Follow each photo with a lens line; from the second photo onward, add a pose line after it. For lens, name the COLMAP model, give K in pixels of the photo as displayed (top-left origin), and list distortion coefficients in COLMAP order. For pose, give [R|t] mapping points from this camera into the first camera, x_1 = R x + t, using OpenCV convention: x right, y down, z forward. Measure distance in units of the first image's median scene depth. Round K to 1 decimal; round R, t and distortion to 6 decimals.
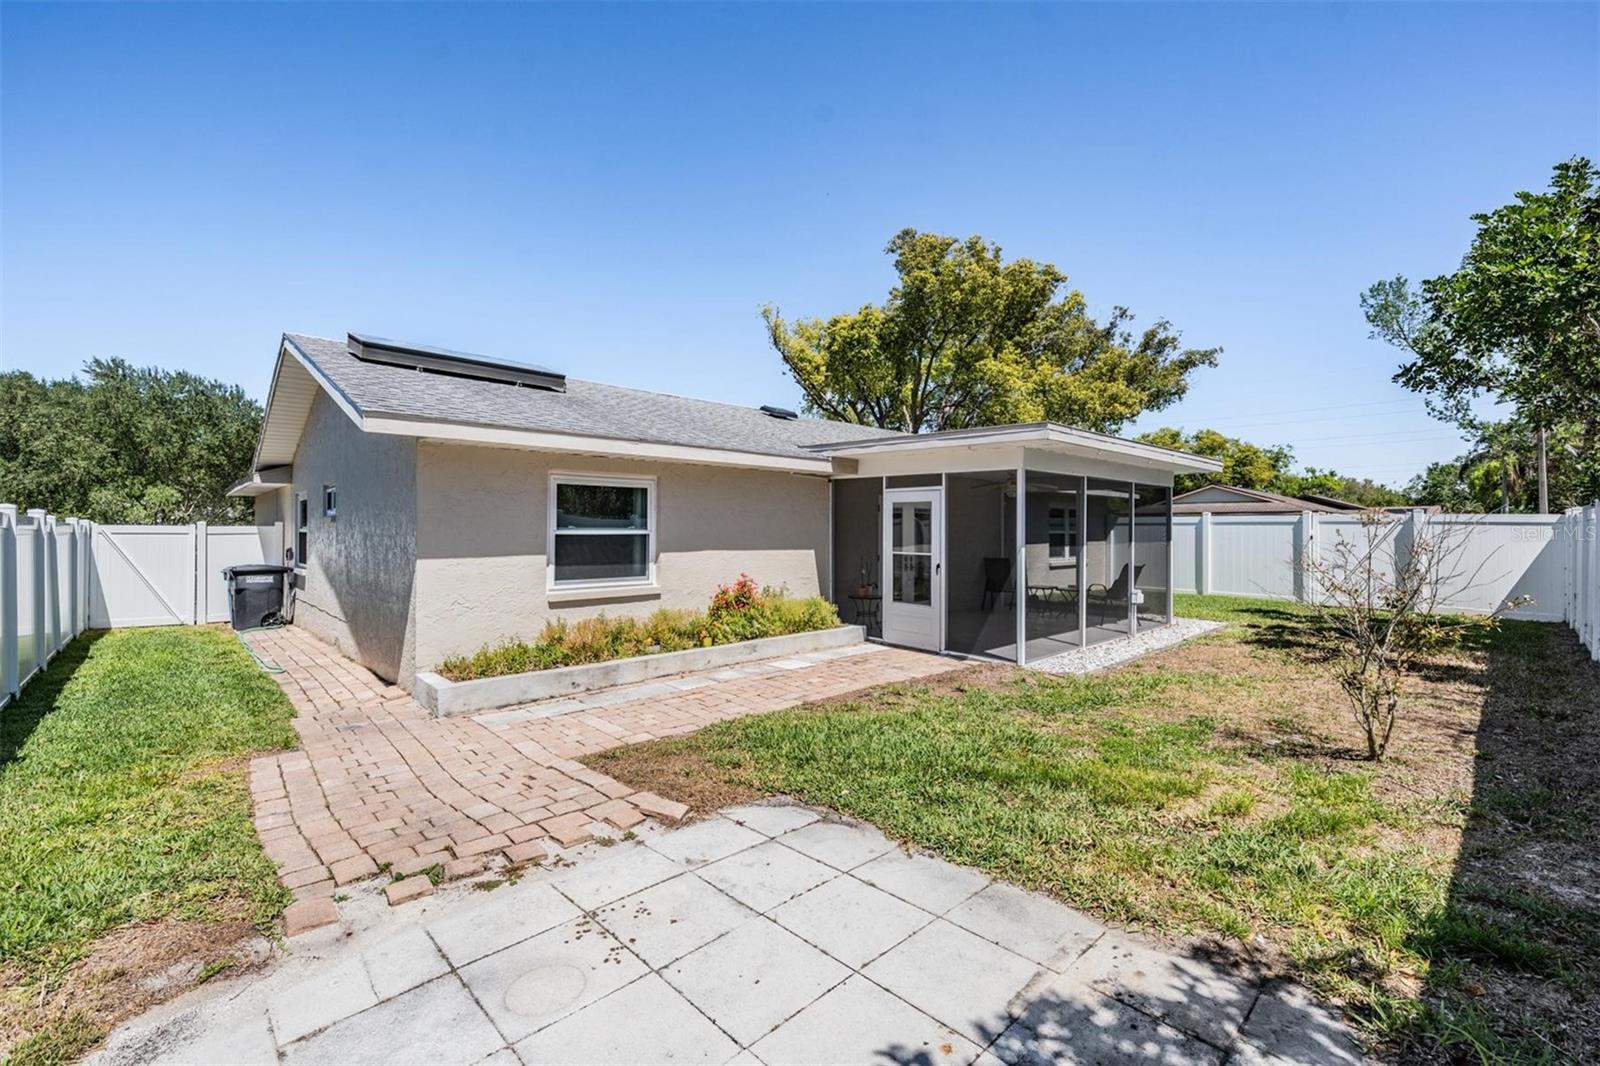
lens RADIAL K [[683.6, 0, 805.5], [0, 683.6, 530.0], [0, 0, 1]] dist [0.000546, -0.000933]
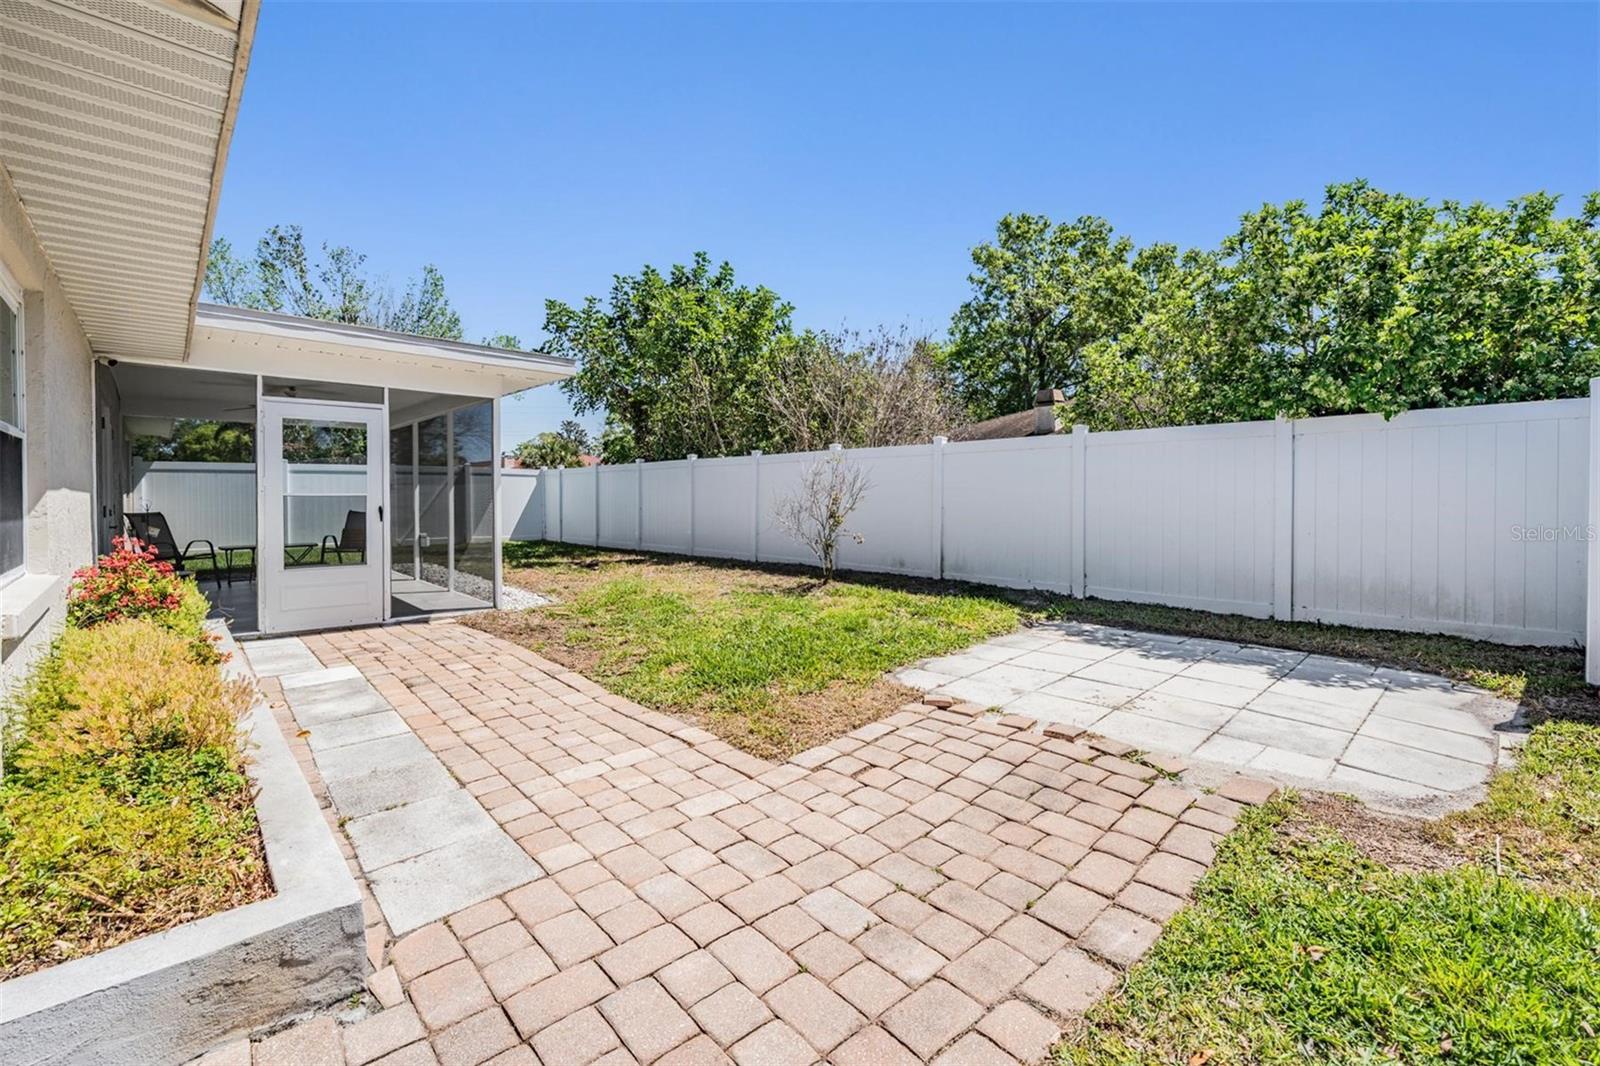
lens RADIAL K [[683.6, 0, 794.0], [0, 683.6, 503.3], [0, 0, 1]] dist [0.000546, -0.000933]
pose [[0.003794, -0.017652, 0.999837, -0.527179], [0.006123, 0.999826, 0.017629, 0.033094], [-0.999974, 0.006055, 0.003901, 0.506353]]
